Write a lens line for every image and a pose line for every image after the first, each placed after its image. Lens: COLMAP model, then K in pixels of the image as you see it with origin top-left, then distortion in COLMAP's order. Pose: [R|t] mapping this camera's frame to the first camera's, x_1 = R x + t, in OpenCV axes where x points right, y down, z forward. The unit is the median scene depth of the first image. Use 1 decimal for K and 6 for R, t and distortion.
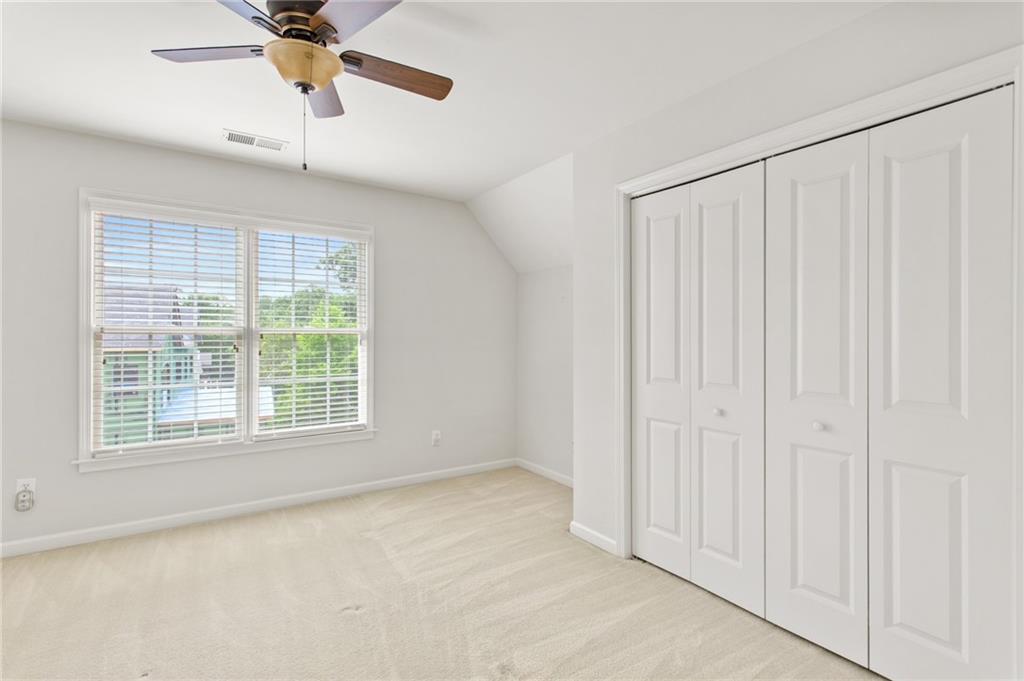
lens RADIAL K [[489.5, 0, 517.5], [0, 489.5, 349.5], [0, 0, 1]] dist [0.002559, 0.000106]
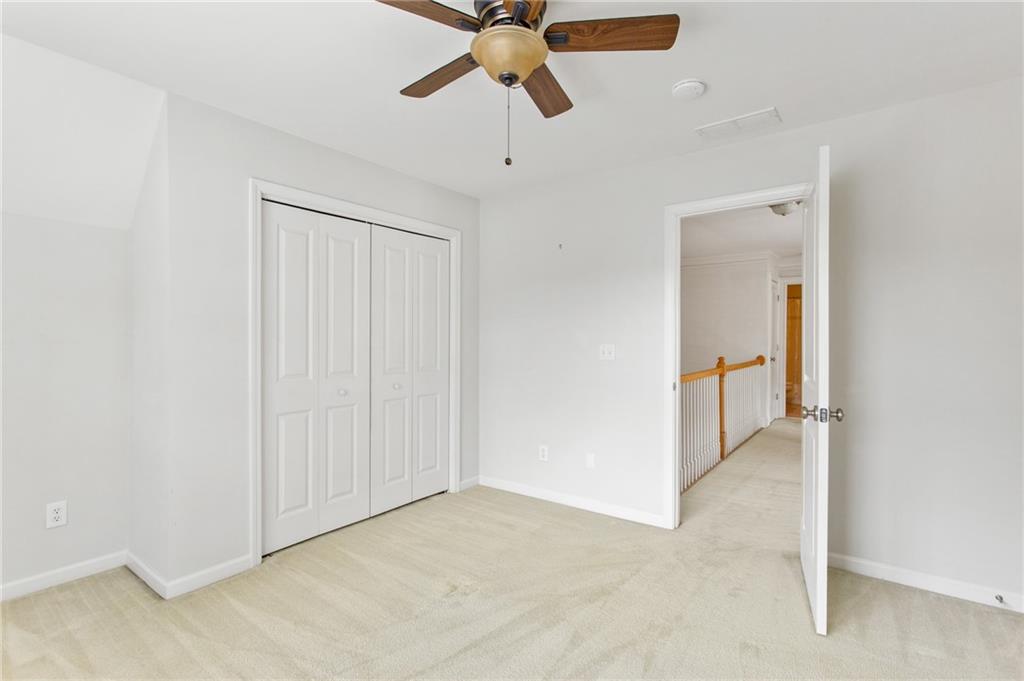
lens RADIAL K [[489.5, 0, 511.3], [0, 489.5, 333.1], [0, 0, 1]] dist [0.002559, 0.000106]
pose [[-0.319082, -0.022574, 0.947458, -7.066885], [0.007481, 0.999625, 0.026336, -0.475066], [-0.947698, 0.015492, -0.318794, 6.789240]]
